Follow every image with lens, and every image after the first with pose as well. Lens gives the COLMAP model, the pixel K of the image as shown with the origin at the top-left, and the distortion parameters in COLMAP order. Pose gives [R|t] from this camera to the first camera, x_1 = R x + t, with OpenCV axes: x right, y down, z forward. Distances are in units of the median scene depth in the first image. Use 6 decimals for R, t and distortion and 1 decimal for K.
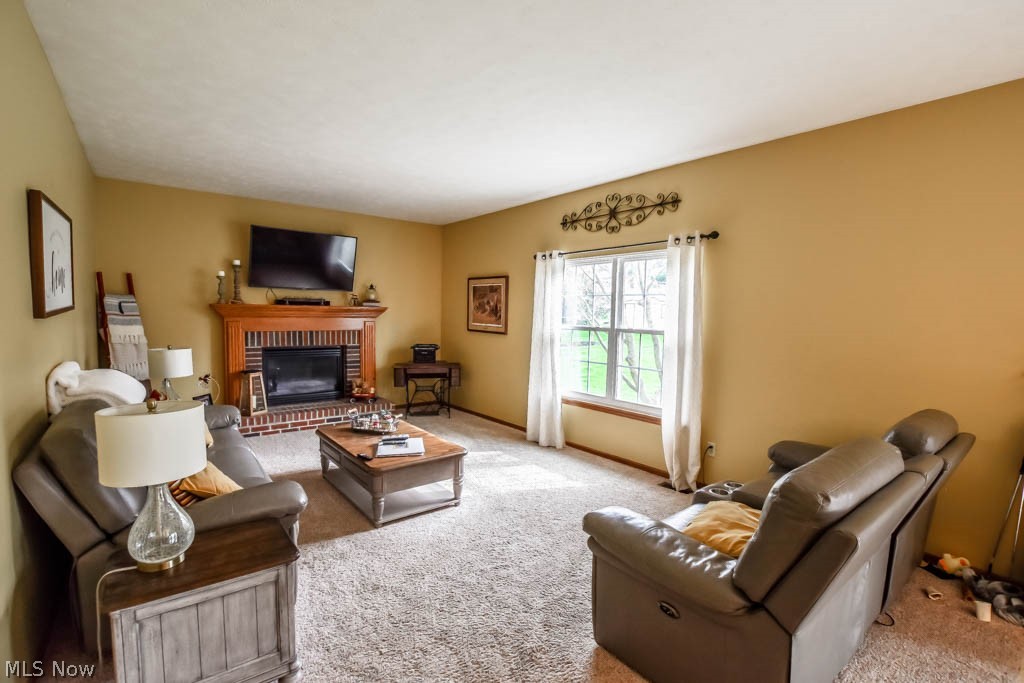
lens RADIAL K [[482.3, 0, 540.9], [0, 482.3, 337.3], [0, 0, 1]] dist [-0.036187, -0.000101]
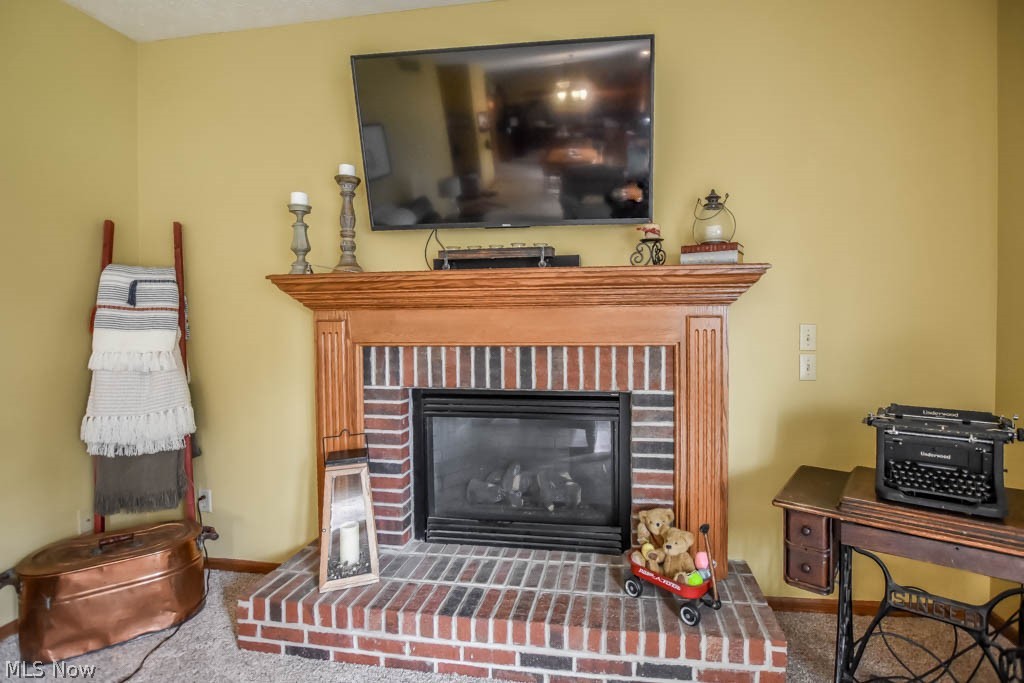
lens RADIAL K [[482.3, 0, 540.9], [0, 482.3, 337.3], [0, 0, 1]] dist [-0.036187, -0.000101]
pose [[0.654487, -0.001391, -0.756072, -0.223823], [-0.018234, 0.999678, -0.017624, -0.014485], [0.755854, 0.025321, 0.654251, 0.817615]]
